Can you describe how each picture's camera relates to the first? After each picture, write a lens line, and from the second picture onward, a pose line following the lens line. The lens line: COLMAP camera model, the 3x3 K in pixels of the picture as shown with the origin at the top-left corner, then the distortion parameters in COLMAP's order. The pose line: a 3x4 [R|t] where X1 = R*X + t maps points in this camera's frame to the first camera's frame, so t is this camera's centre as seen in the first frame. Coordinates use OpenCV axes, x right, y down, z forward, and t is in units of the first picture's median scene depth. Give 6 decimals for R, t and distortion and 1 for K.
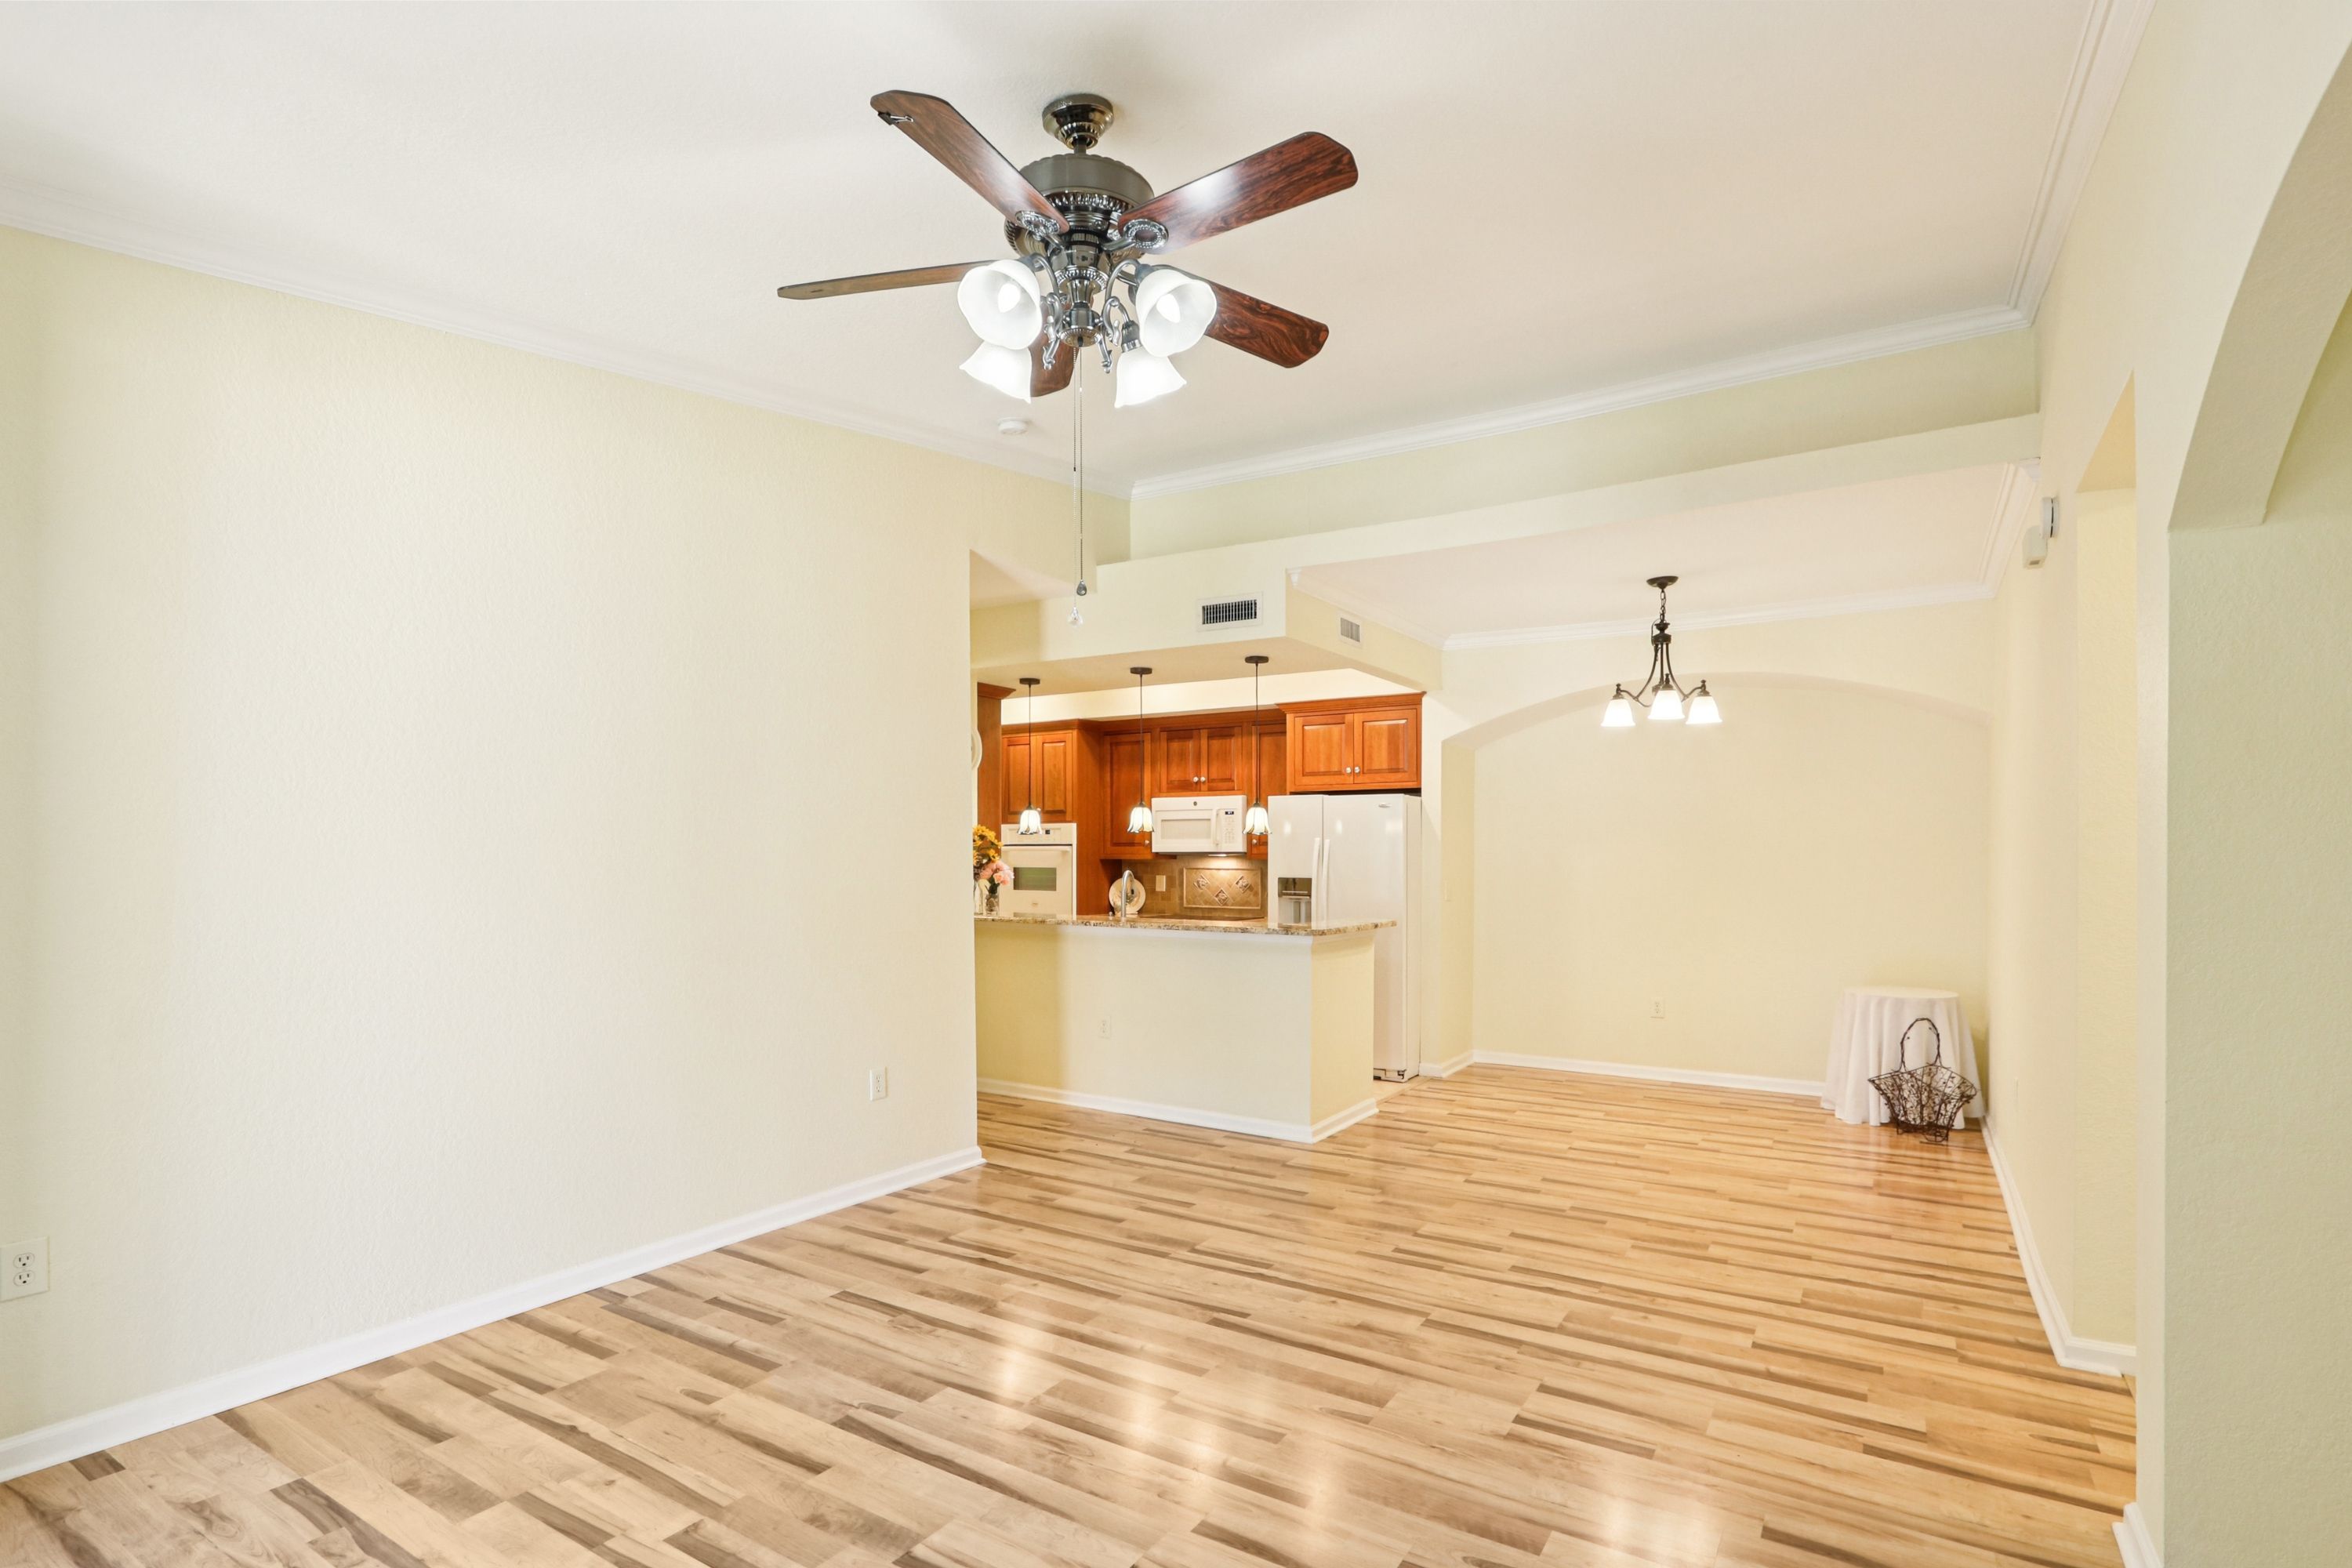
lens RADIAL K [[1136.3, 0, 1122.4], [0, 1136.3, 849.1], [0, 0, 1]] dist [-0.013757, 0.003351]
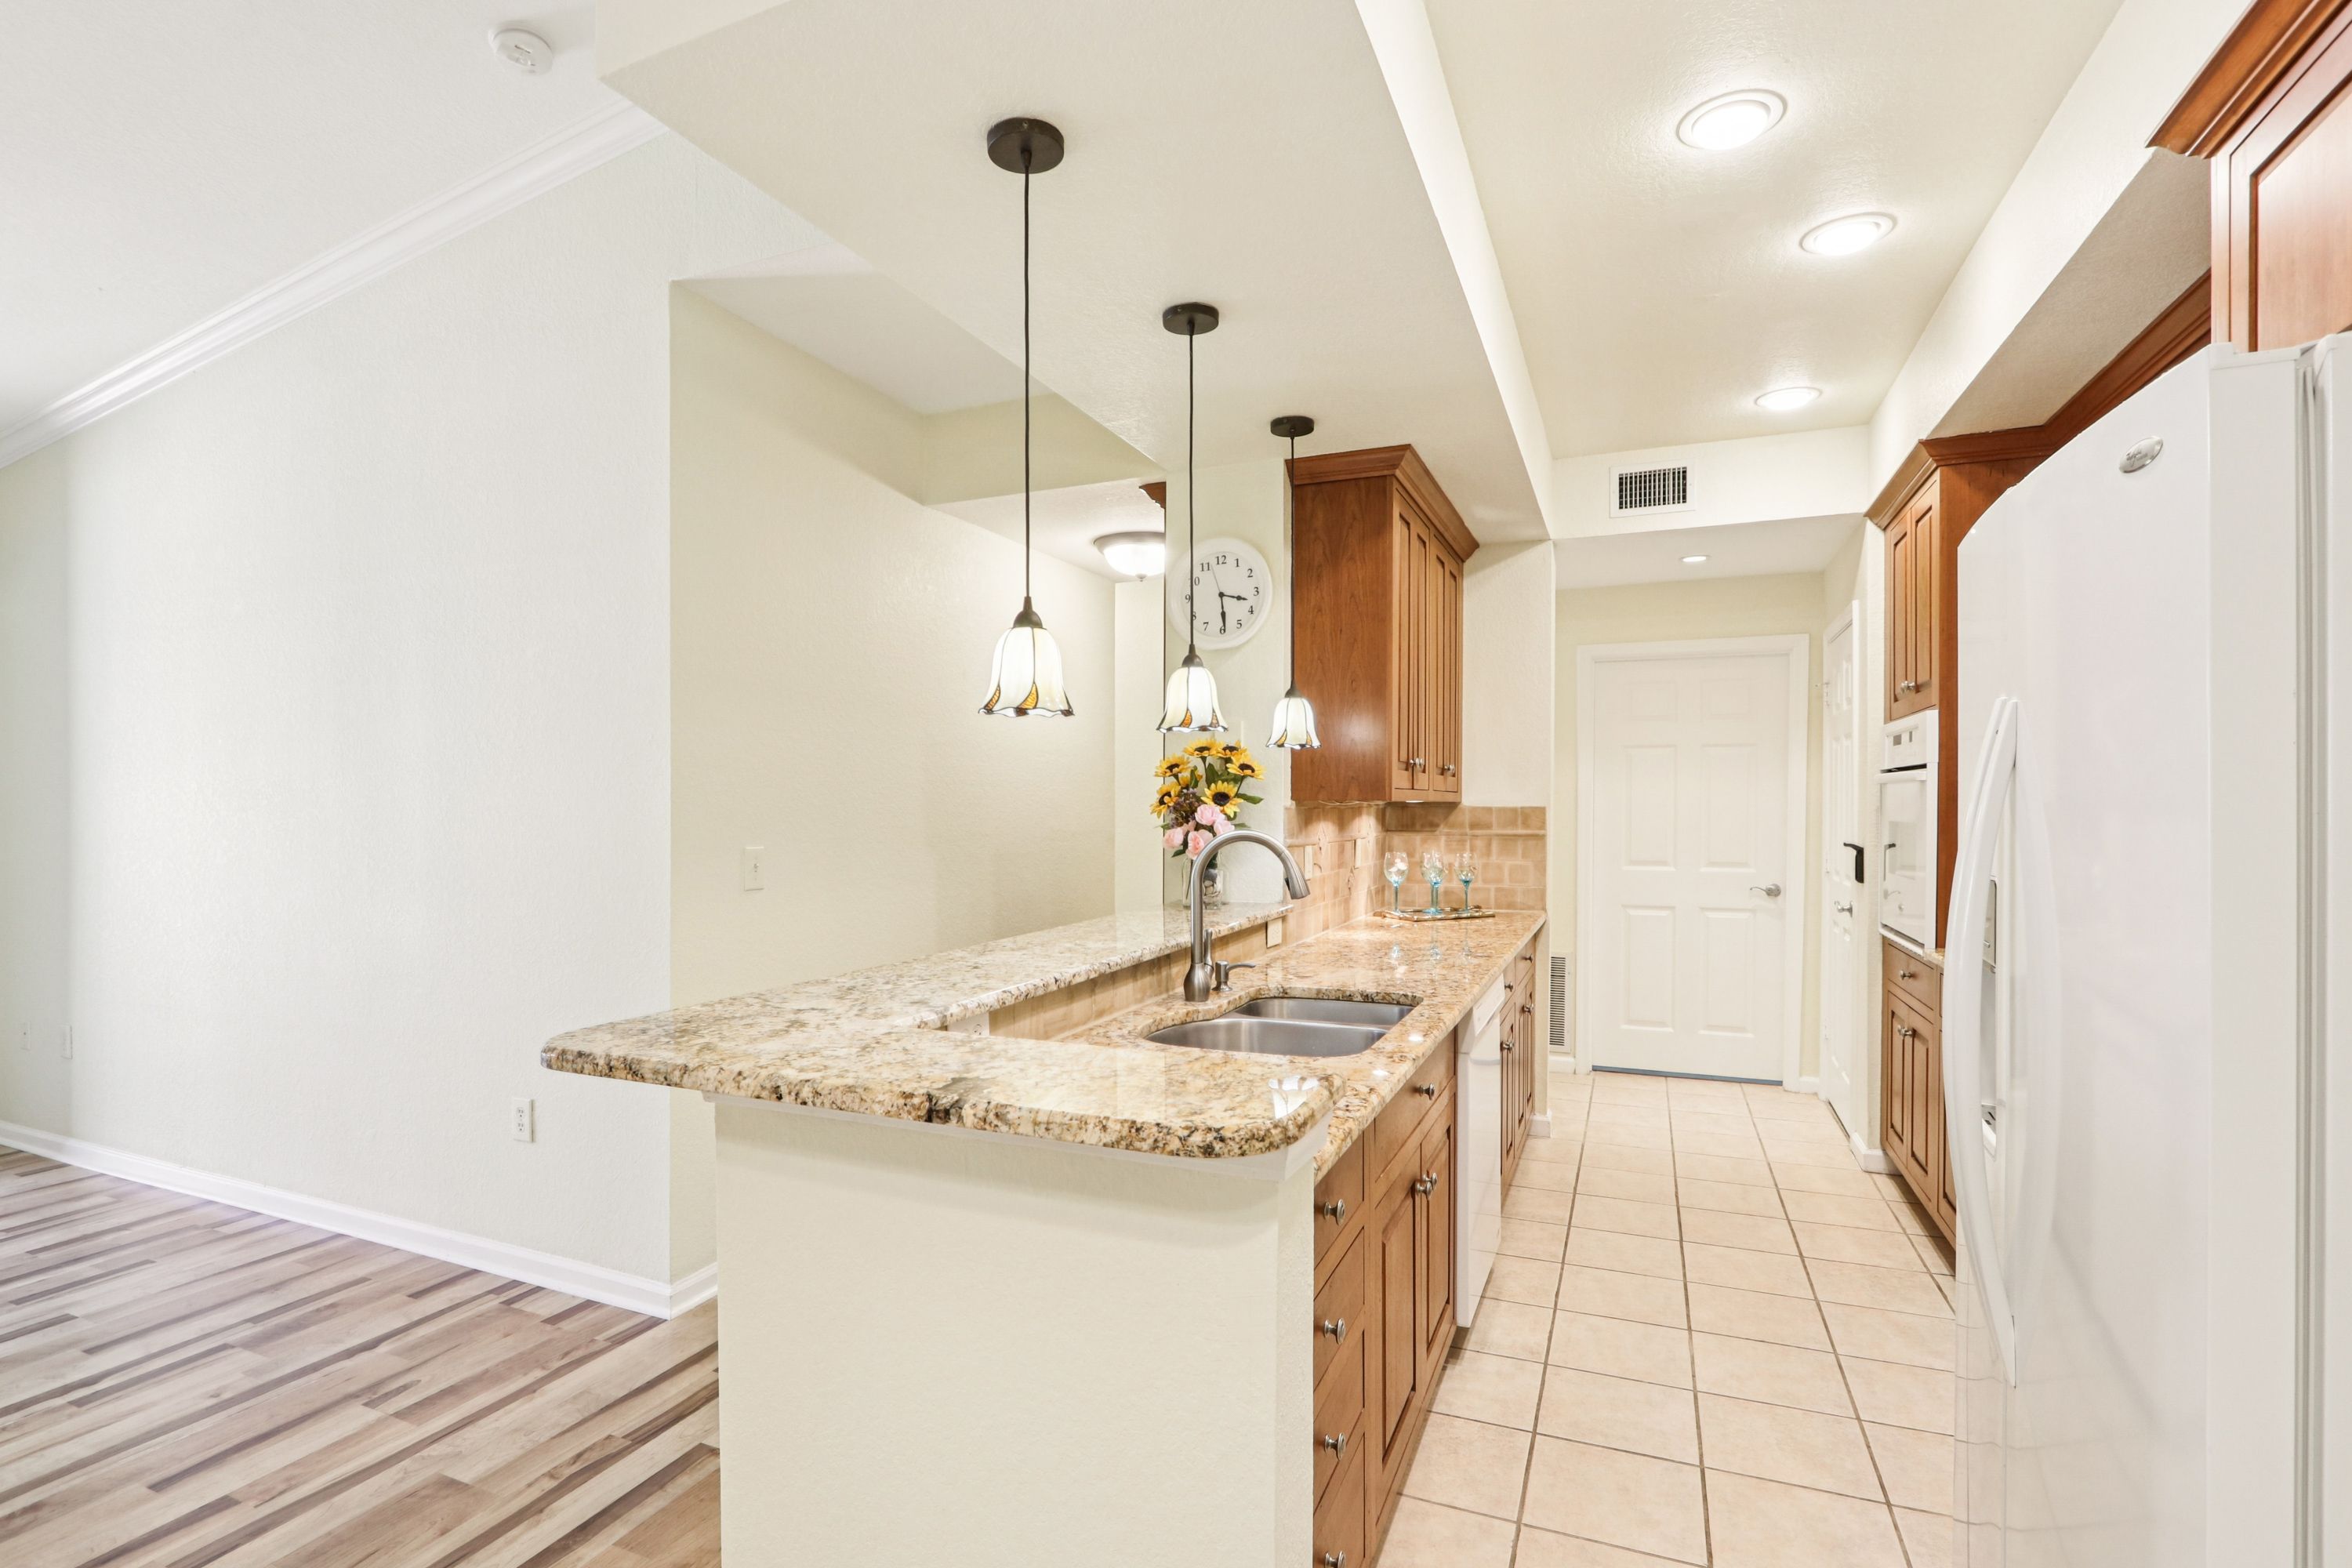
lens RADIAL K [[1136.3, 0, 1115.7], [0, 1136.3, 799.7], [0, 0, 1]] dist [-0.013757, 0.003351]
pose [[0.170584, -0.006348, -0.985323, 0.463758], [0.009559, 0.999943, -0.004788, 0.011117], [0.985297, -0.008602, 0.170635, 1.058420]]
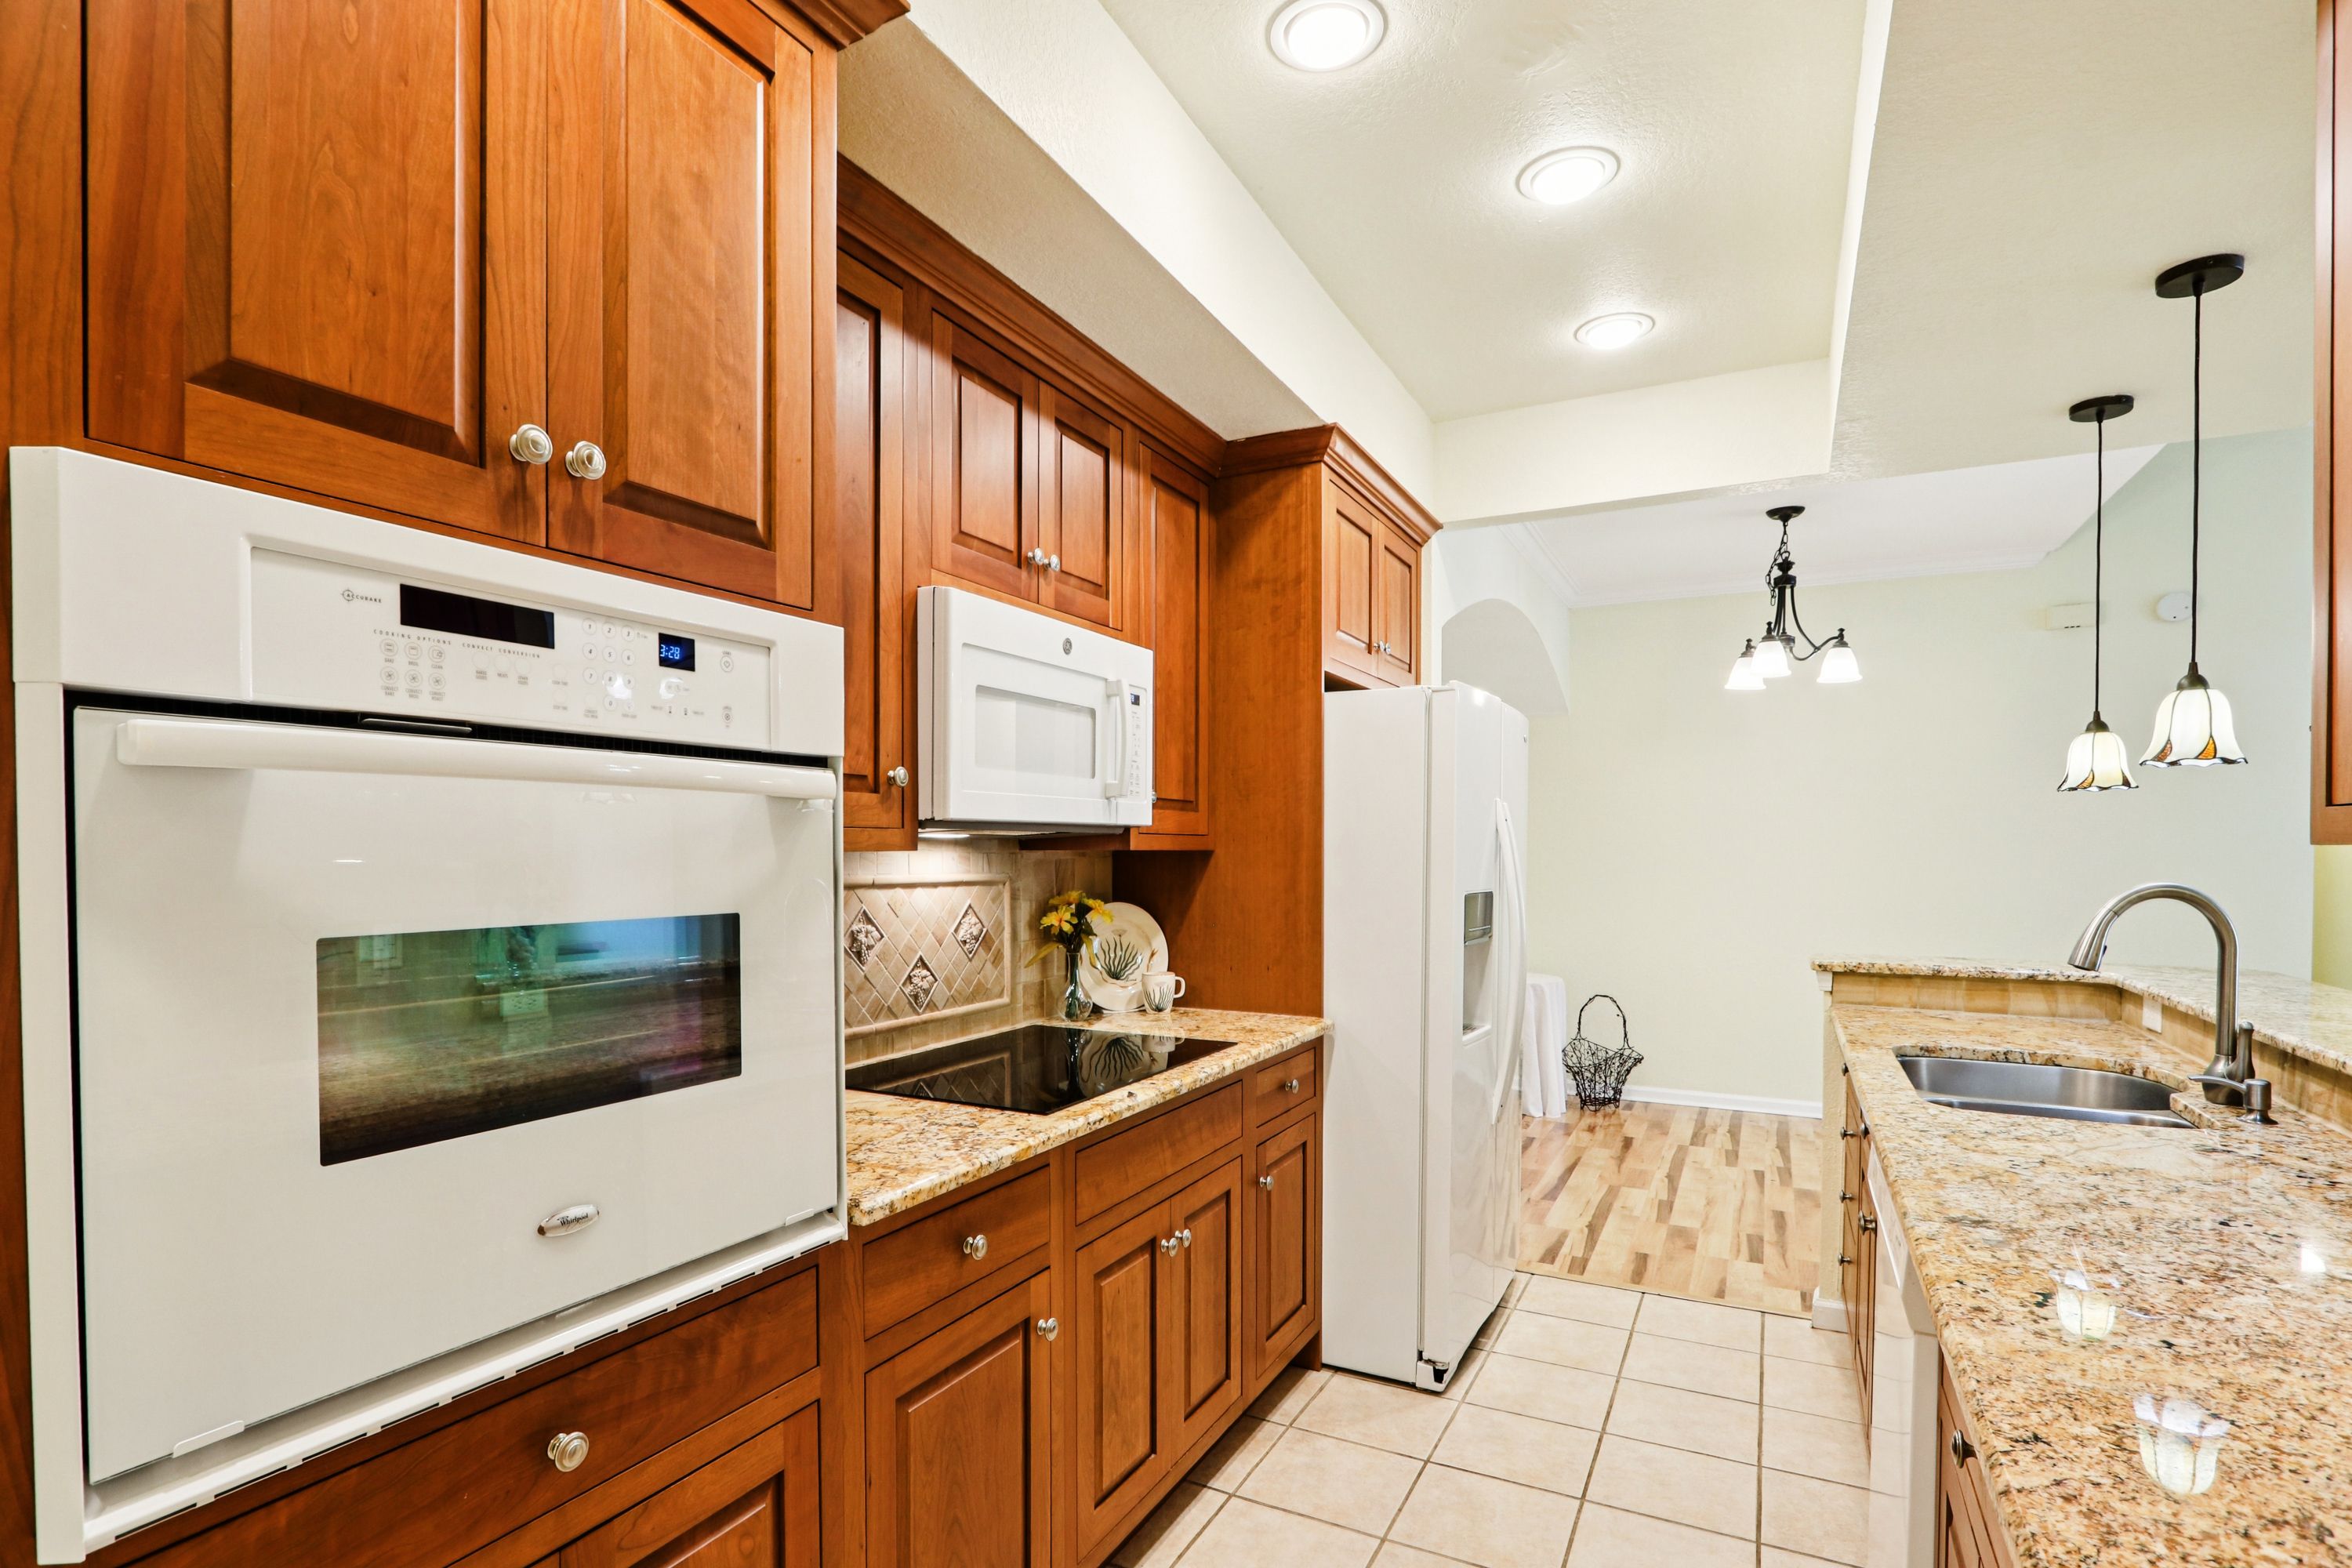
lens RADIAL K [[1136.3, 0, 1161.1], [0, 1136.3, 864.6], [0, 0, 1]] dist [-0.013757, 0.003351]
pose [[-0.092493, -0.019309, 0.995526, -0.313984], [-0.008519, 0.999791, 0.018600, 0.011187], [-0.995677, -0.006761, -0.092639, 1.531443]]
